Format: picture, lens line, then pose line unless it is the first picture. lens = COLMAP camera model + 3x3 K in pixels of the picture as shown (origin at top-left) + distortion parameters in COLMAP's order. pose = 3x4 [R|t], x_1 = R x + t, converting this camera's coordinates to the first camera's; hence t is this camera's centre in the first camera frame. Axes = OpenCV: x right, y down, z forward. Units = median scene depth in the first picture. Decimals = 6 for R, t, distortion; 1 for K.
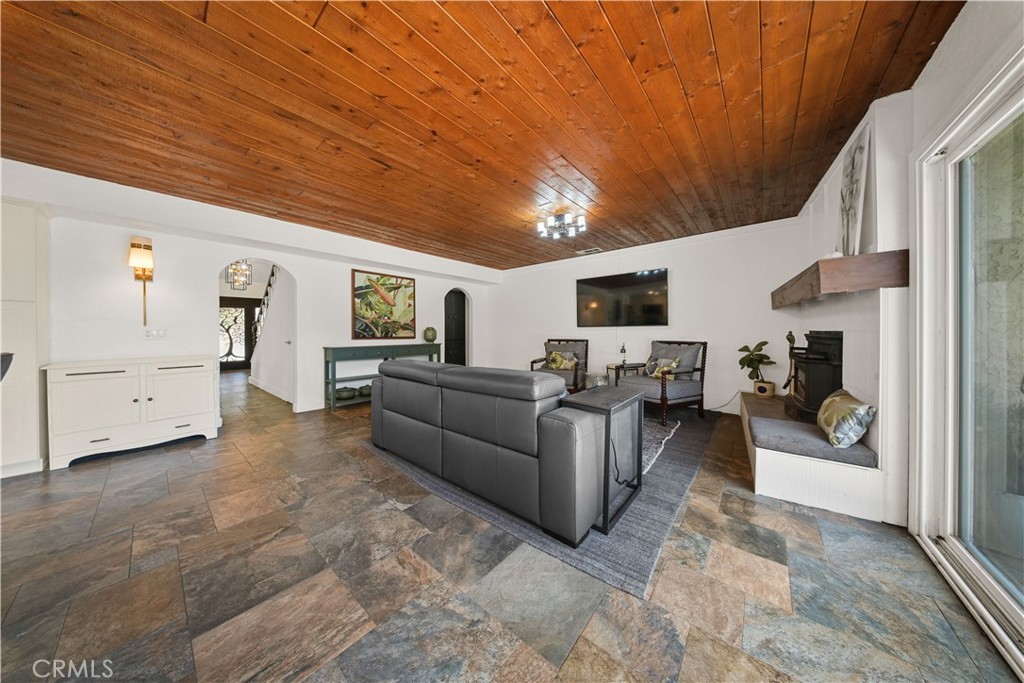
lens RADIAL K [[305.1, 0, 508.7], [0, 305.1, 328.2], [0, 0, 1]] dist [-0.000349, -0.000047]
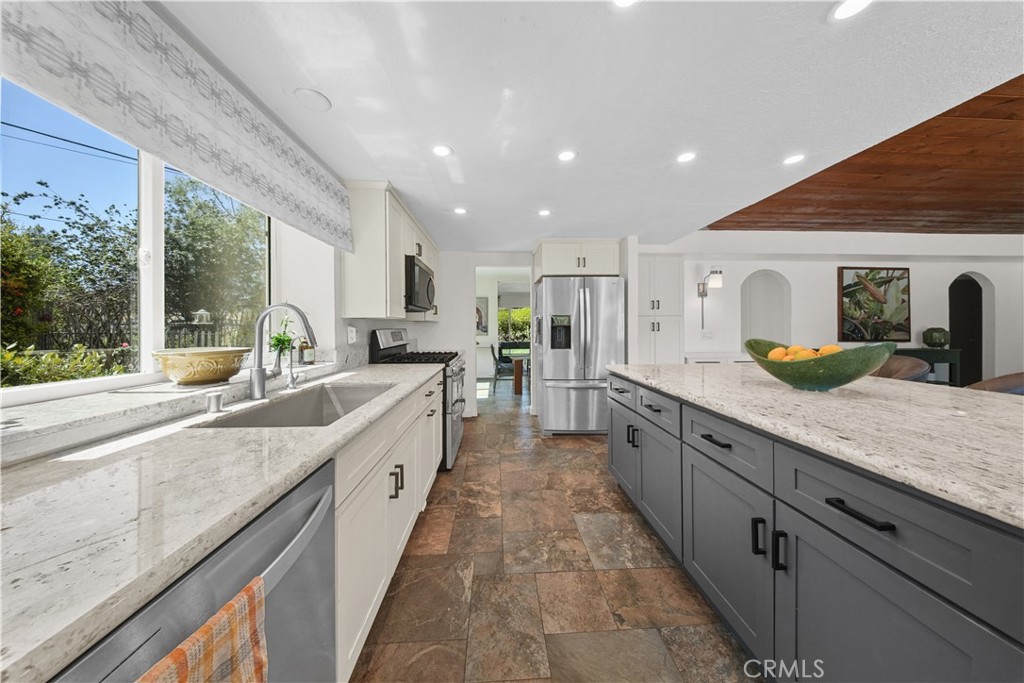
lens RADIAL K [[305.1, 0, 508.7], [0, 305.1, 328.2], [0, 0, 1]] dist [-0.000349, -0.000047]
pose [[0.664928, 0.001472, -0.746906, -0.467548], [0.006618, 0.999947, 0.007862, -0.017805], [0.746878, -0.010171, 0.664883, -0.377698]]
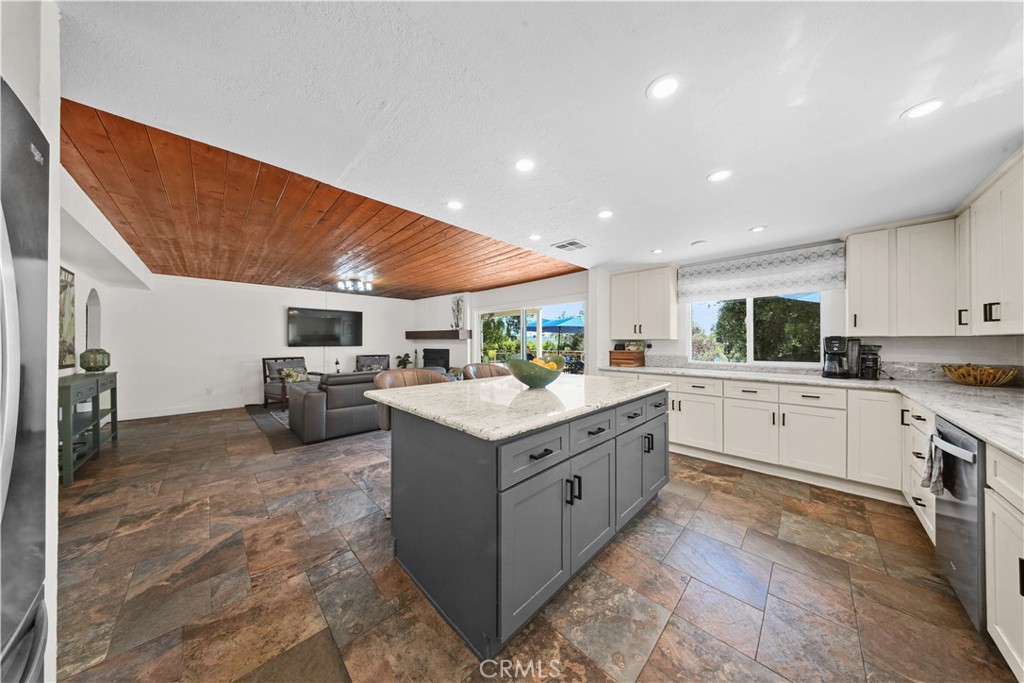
lens RADIAL K [[300.0, 0, 505.4], [0, 300.0, 342.7], [0, 0, 1]] dist [-0.000601, -0.000042]
pose [[0.113260, 0.003139, 0.993560, -0.948604], [-0.006816, 0.999974, -0.002382, -0.026294], [-0.993542, -0.006502, 0.113279, 0.022091]]
